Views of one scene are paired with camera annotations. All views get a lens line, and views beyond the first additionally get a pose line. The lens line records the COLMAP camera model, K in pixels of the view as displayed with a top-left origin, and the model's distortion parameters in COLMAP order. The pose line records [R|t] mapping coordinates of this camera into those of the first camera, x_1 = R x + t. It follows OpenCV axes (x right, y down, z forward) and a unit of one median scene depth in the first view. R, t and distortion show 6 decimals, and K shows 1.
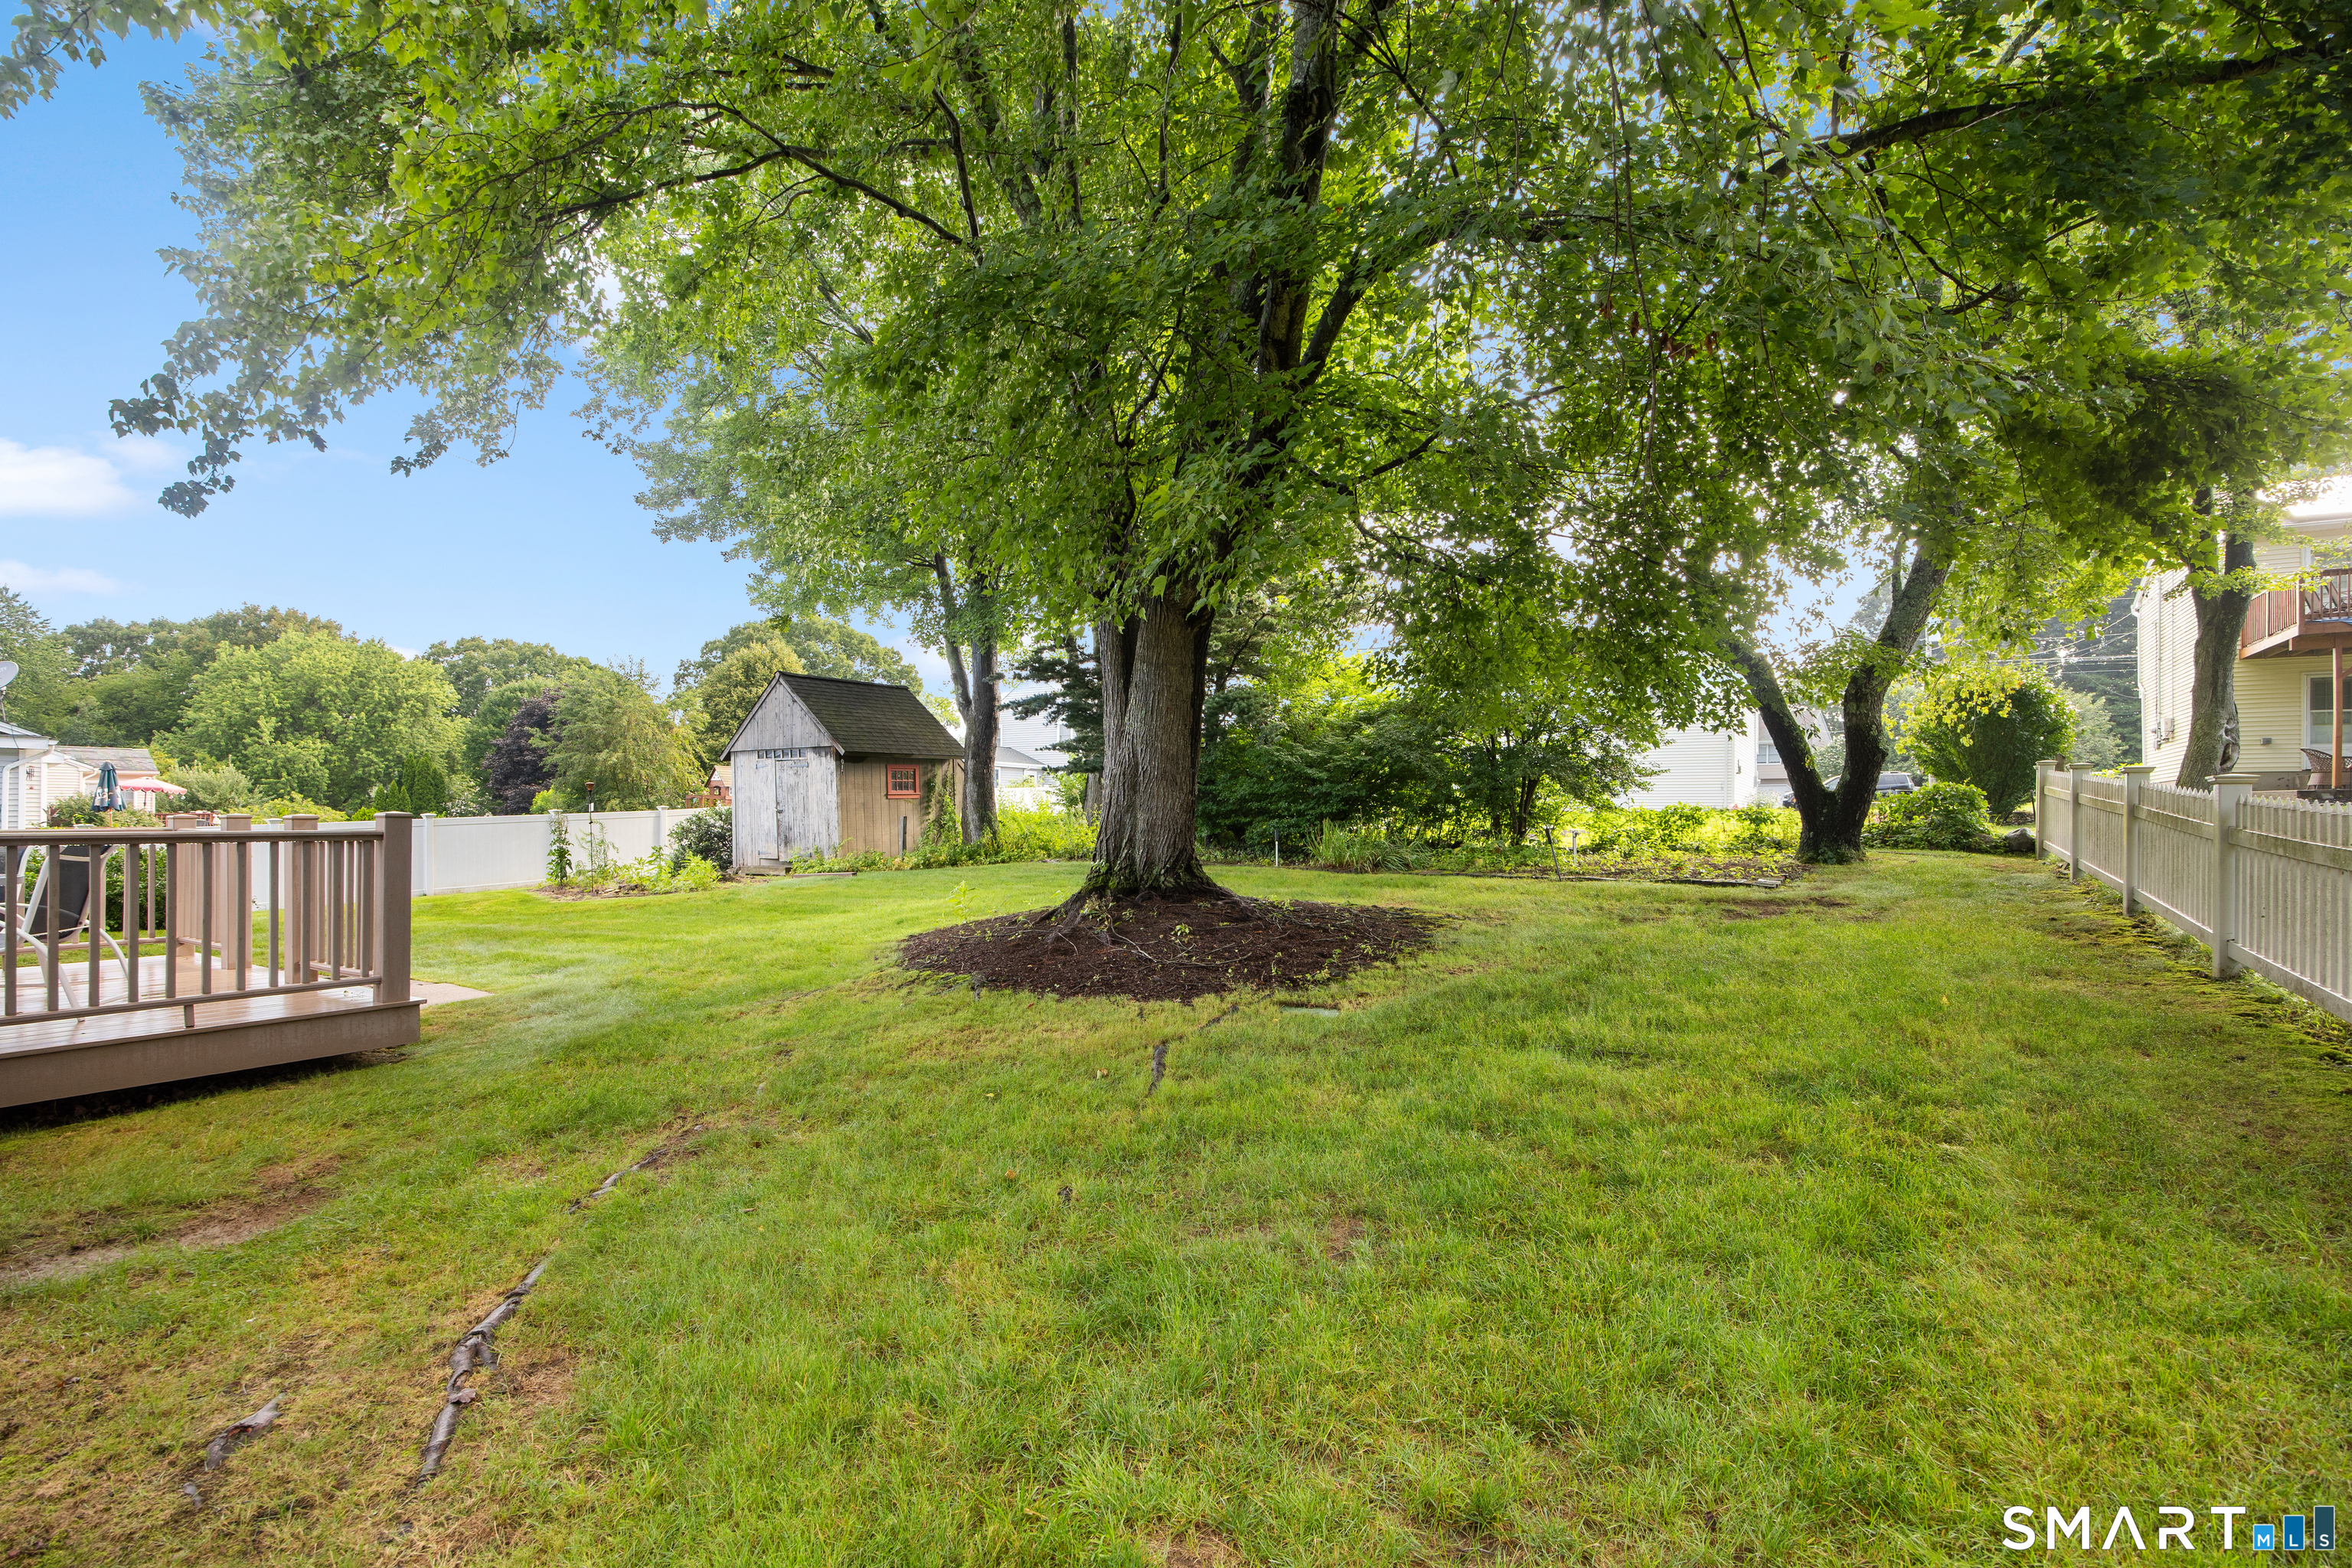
lens RADIAL K [[1086.1, 0, 1166.5], [0, 1086.1, 796.8], [0, 0, 1]] dist [-0.004718, -0.000652]
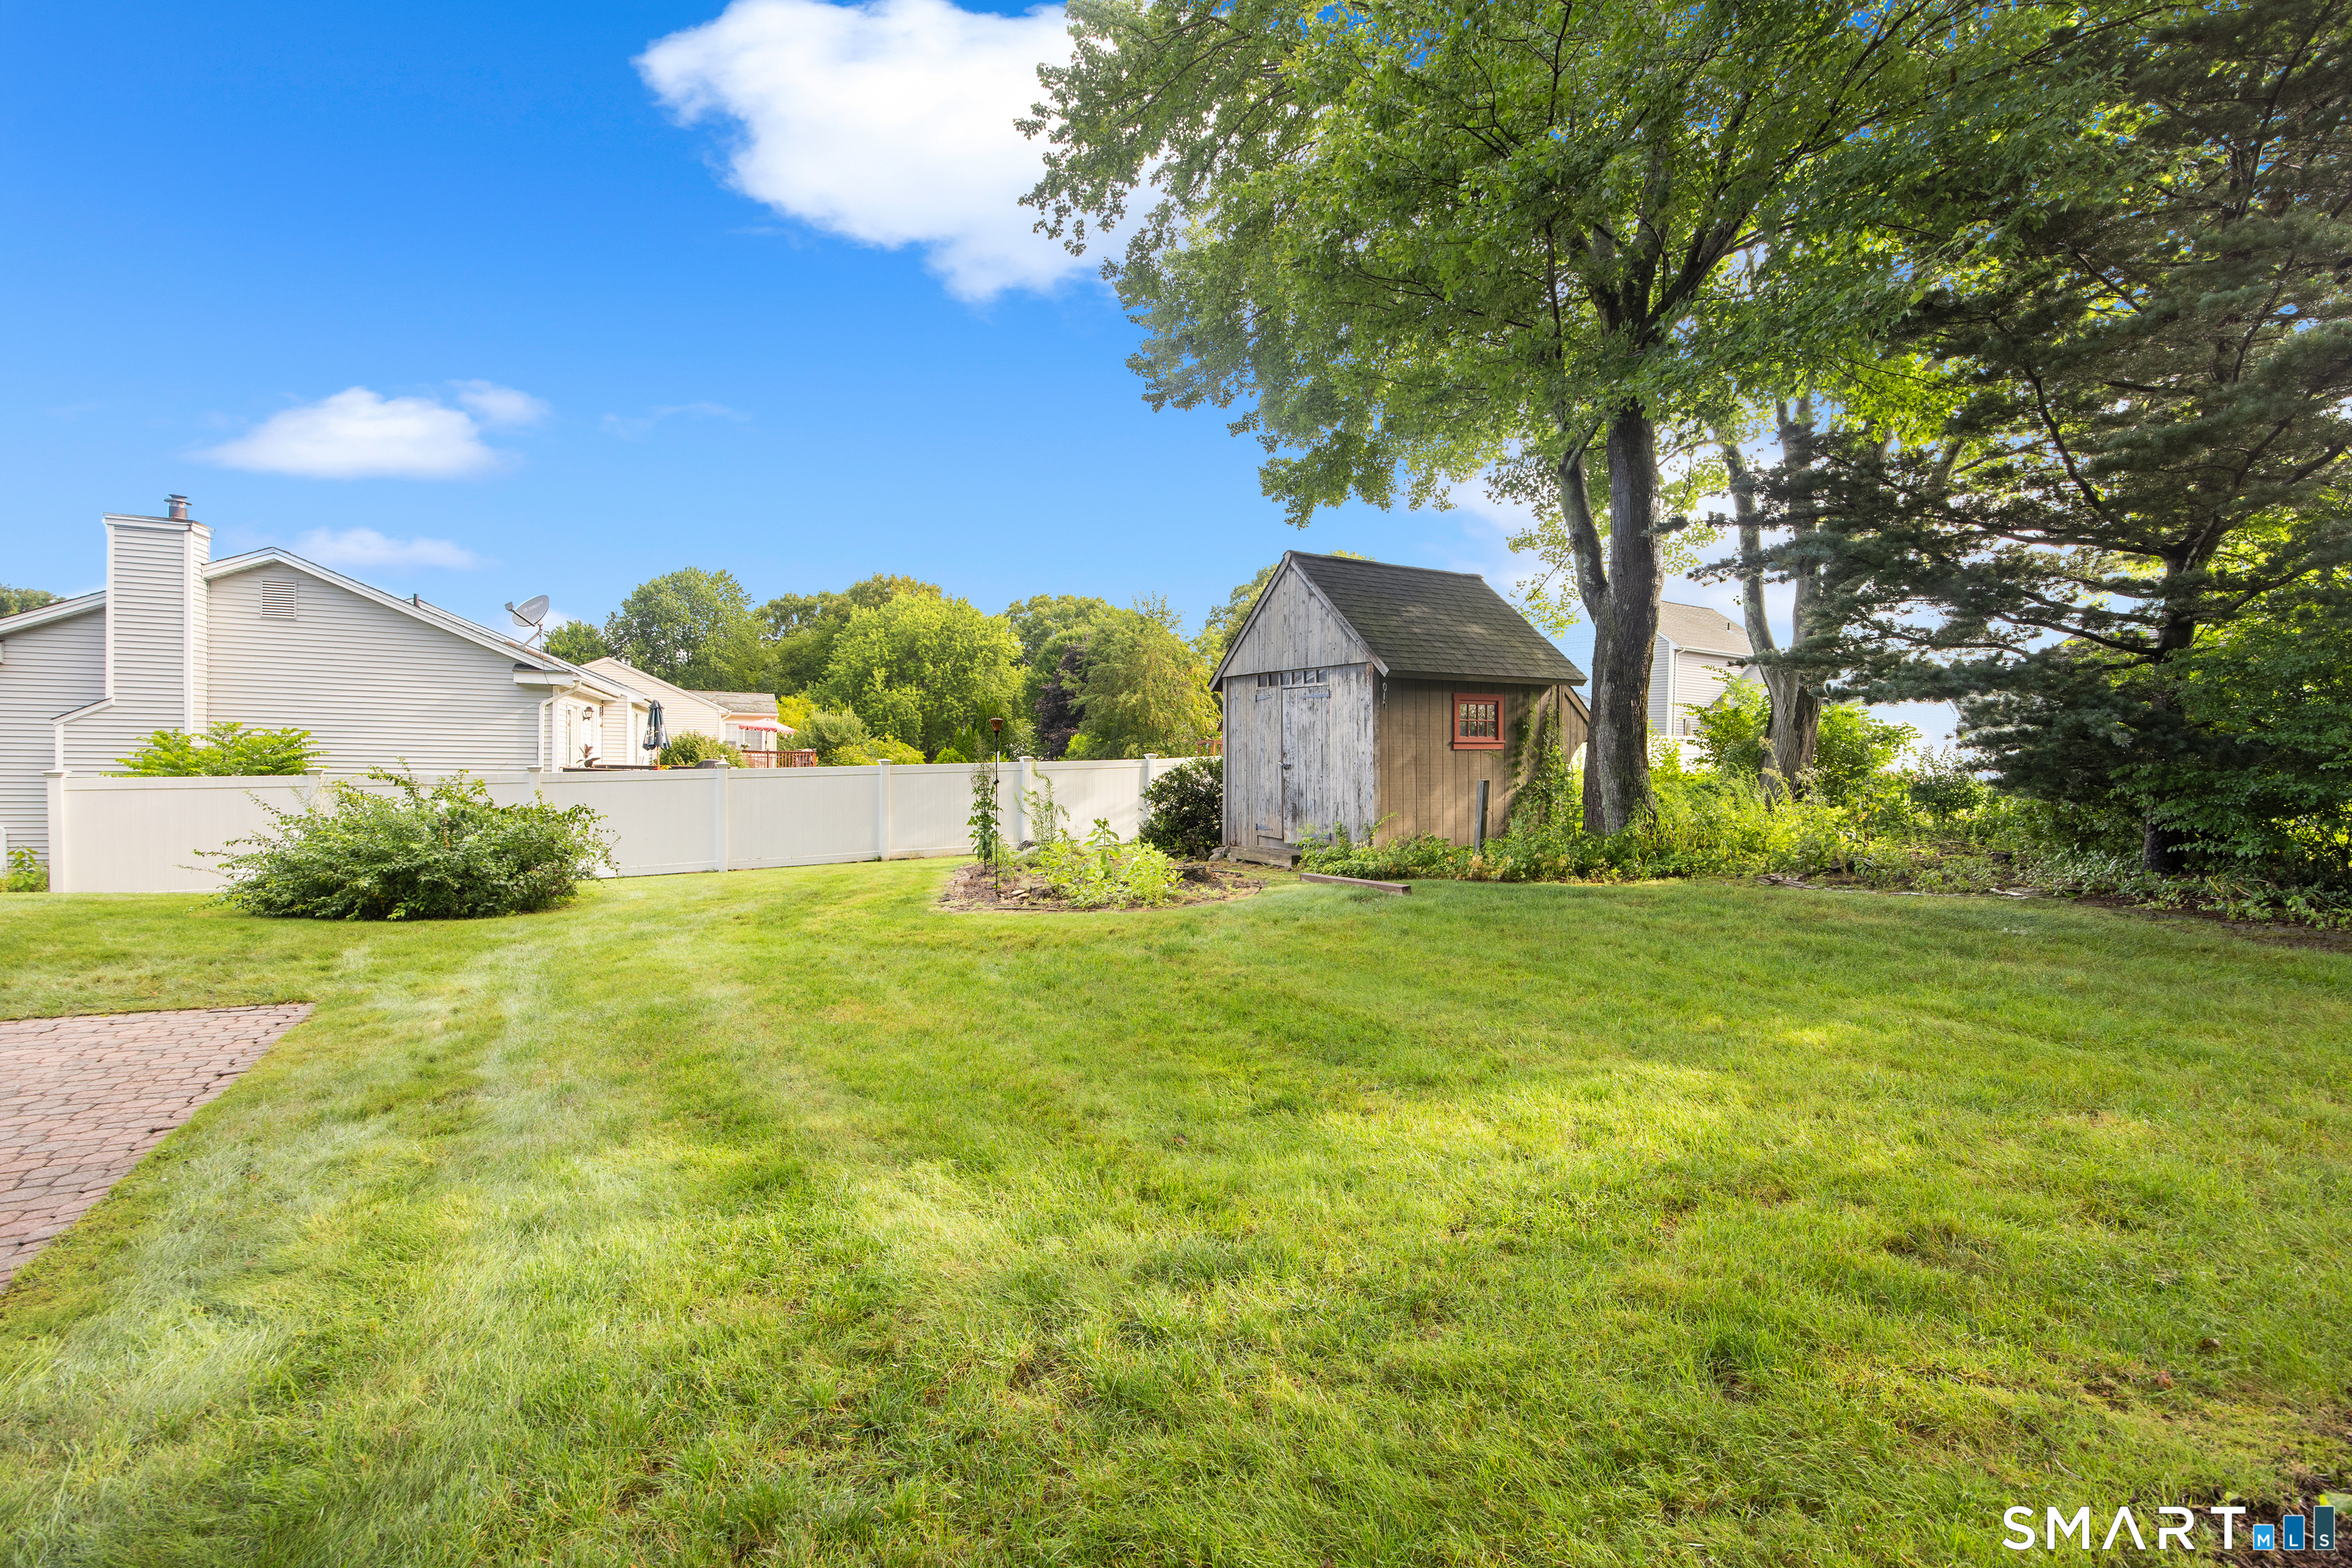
lens RADIAL K [[1086.1, 0, 1166.5], [0, 1086.1, 796.8], [0, 0, 1]] dist [-0.004718, -0.000652]
pose [[0.892364, 0.034631, -0.449985, -0.052761], [-0.012727, 0.998586, 0.051613, -0.000438], [0.451136, -0.040330, 0.891543, 0.160249]]
